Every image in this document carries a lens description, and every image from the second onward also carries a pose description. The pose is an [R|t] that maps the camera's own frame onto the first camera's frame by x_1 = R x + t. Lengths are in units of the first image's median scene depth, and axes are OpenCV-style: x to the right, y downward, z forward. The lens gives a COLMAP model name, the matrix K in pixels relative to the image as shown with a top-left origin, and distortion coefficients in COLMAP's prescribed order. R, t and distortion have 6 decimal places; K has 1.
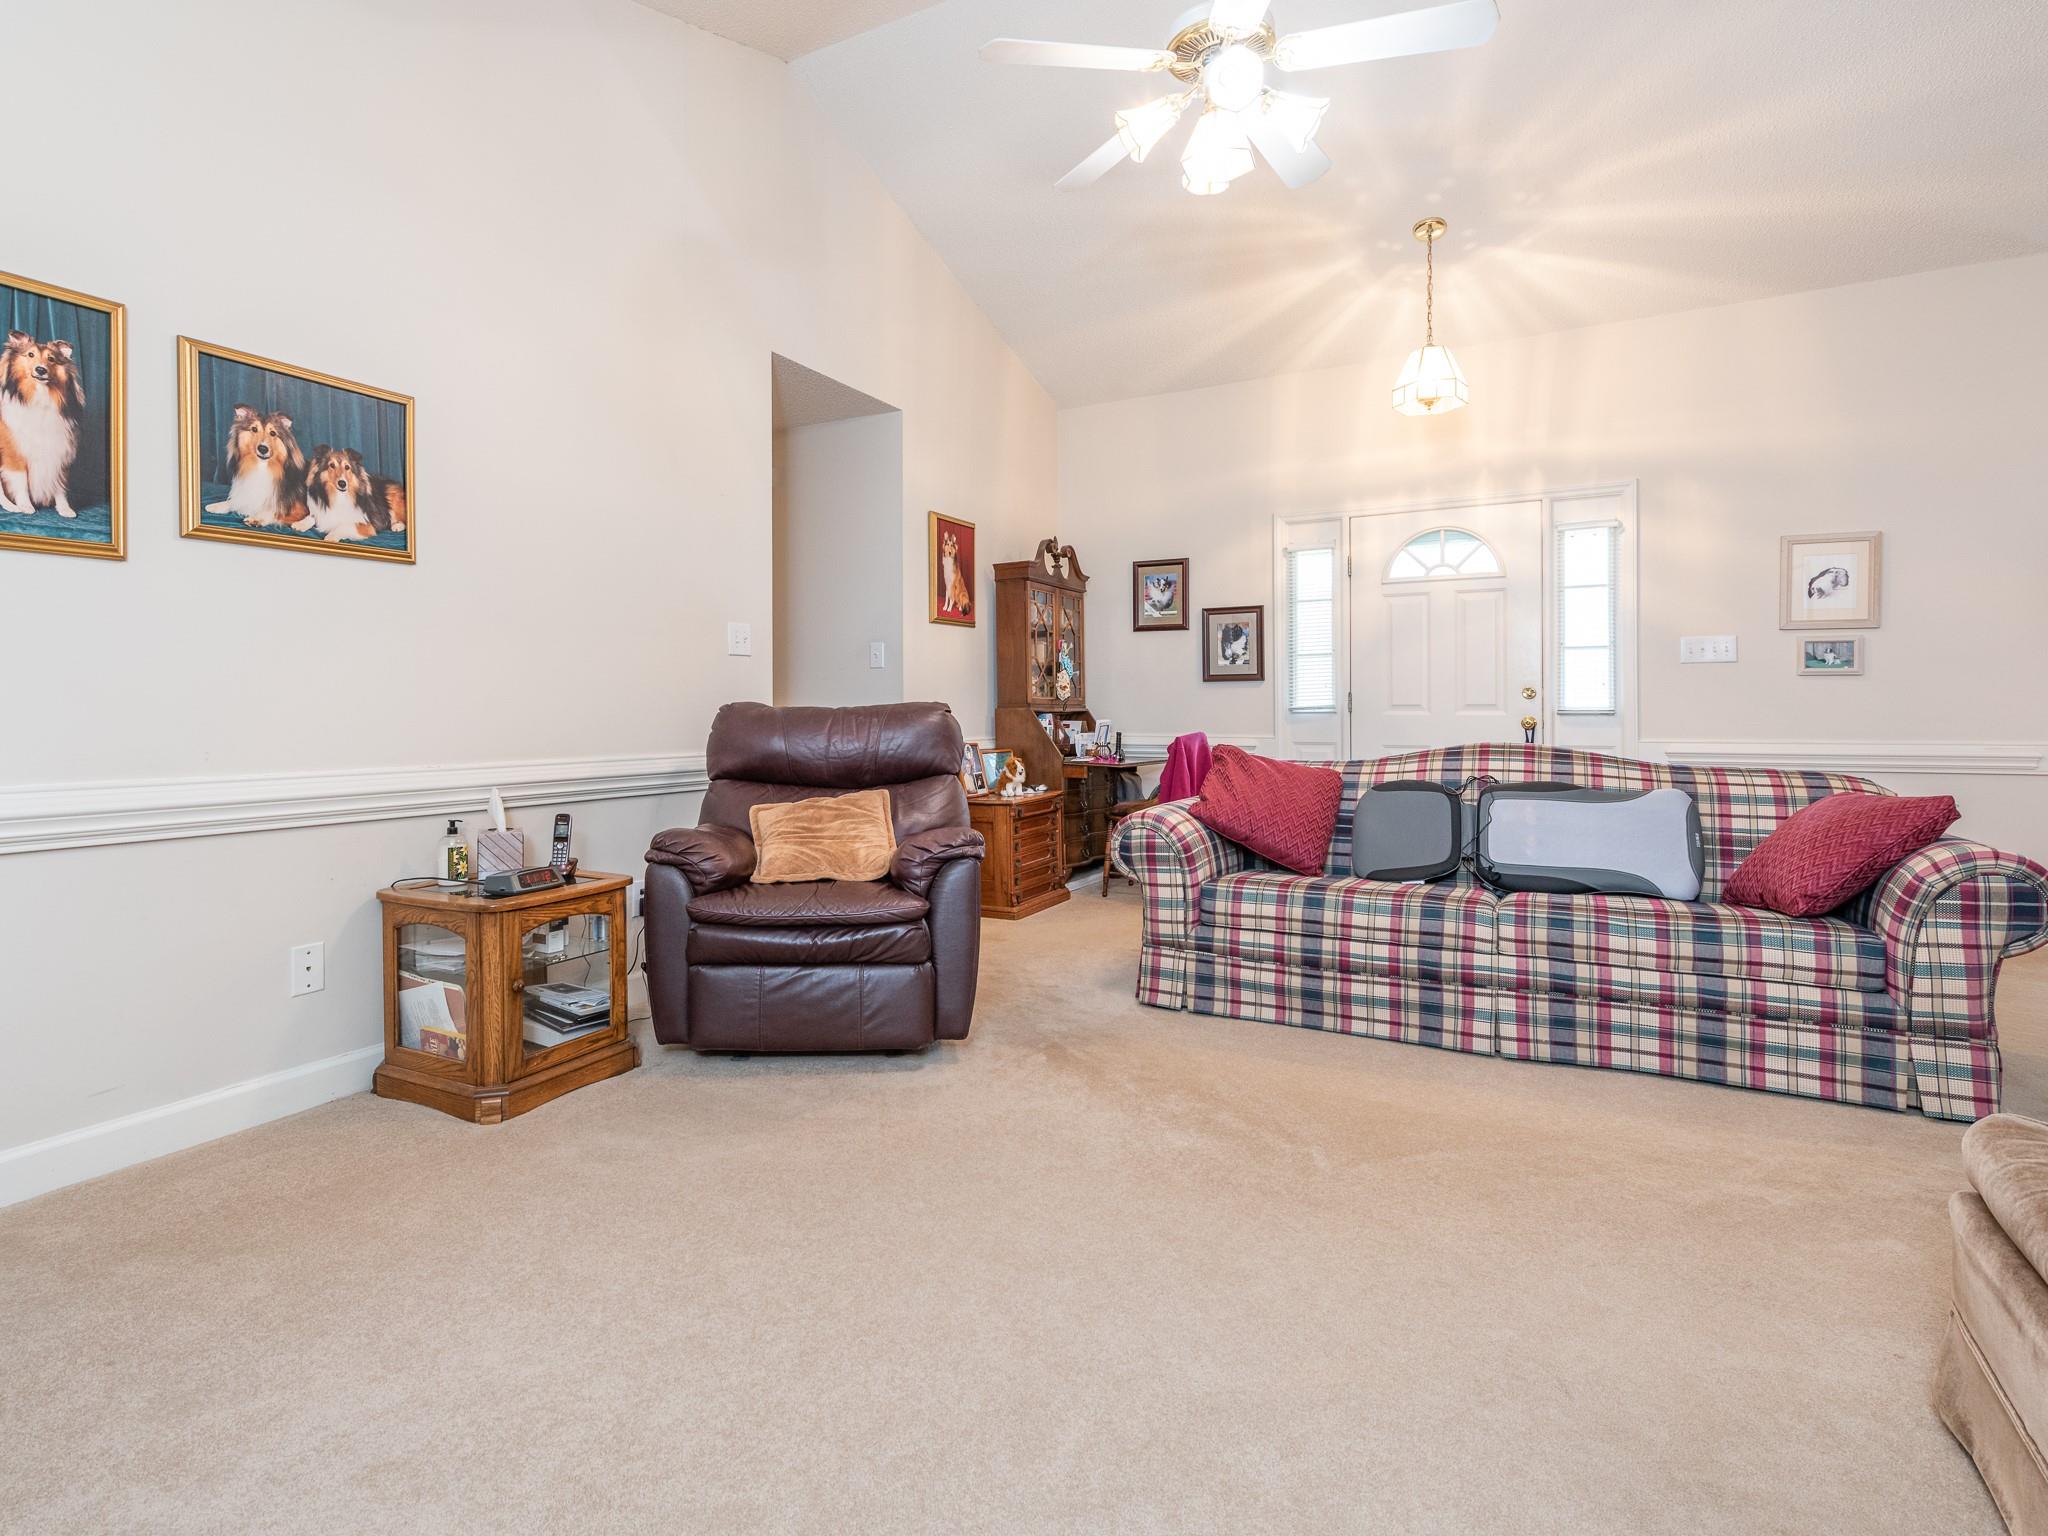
lens RADIAL K [[1042.1, 0, 1007.0], [0, 1042.1, 720.9], [0, 0, 1]] dist [-0.001468, -0.000406]
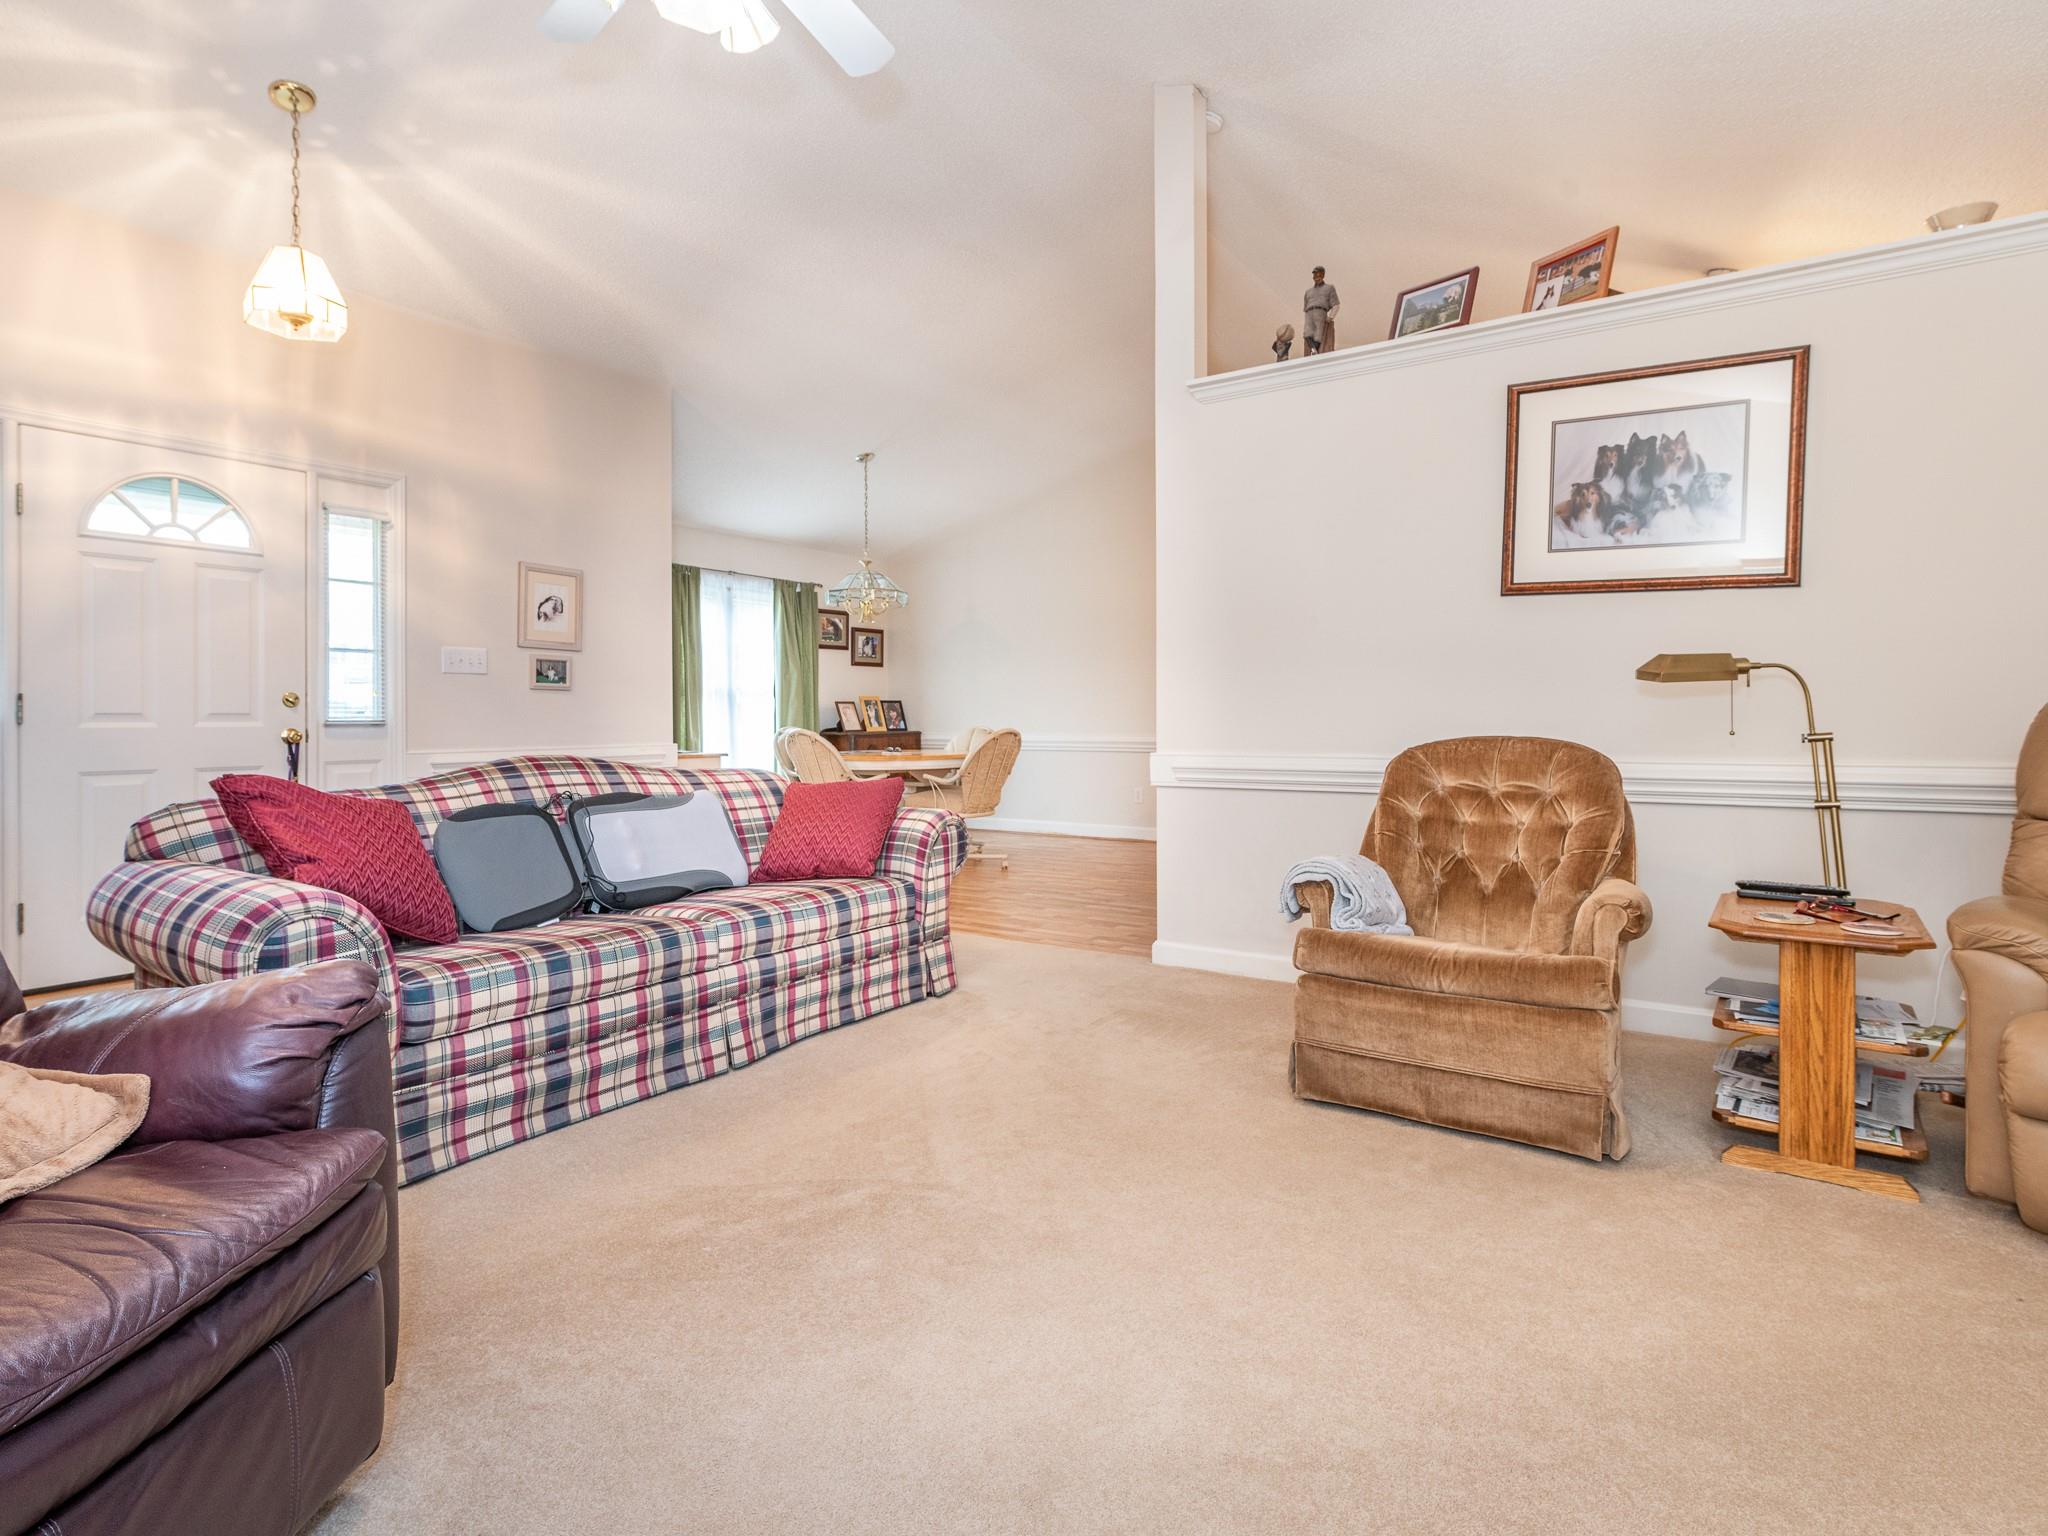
lens RADIAL K [[1042.1, 0, 1007.0], [0, 1042.1, 720.9], [0, 0, 1]] dist [-0.001468, -0.000406]
pose [[0.109721, -0.000931, 0.993962, -0.428848], [0.013308, 0.999911, -0.000533, -0.003624], [-0.993873, 0.013286, 0.109724, 0.560850]]
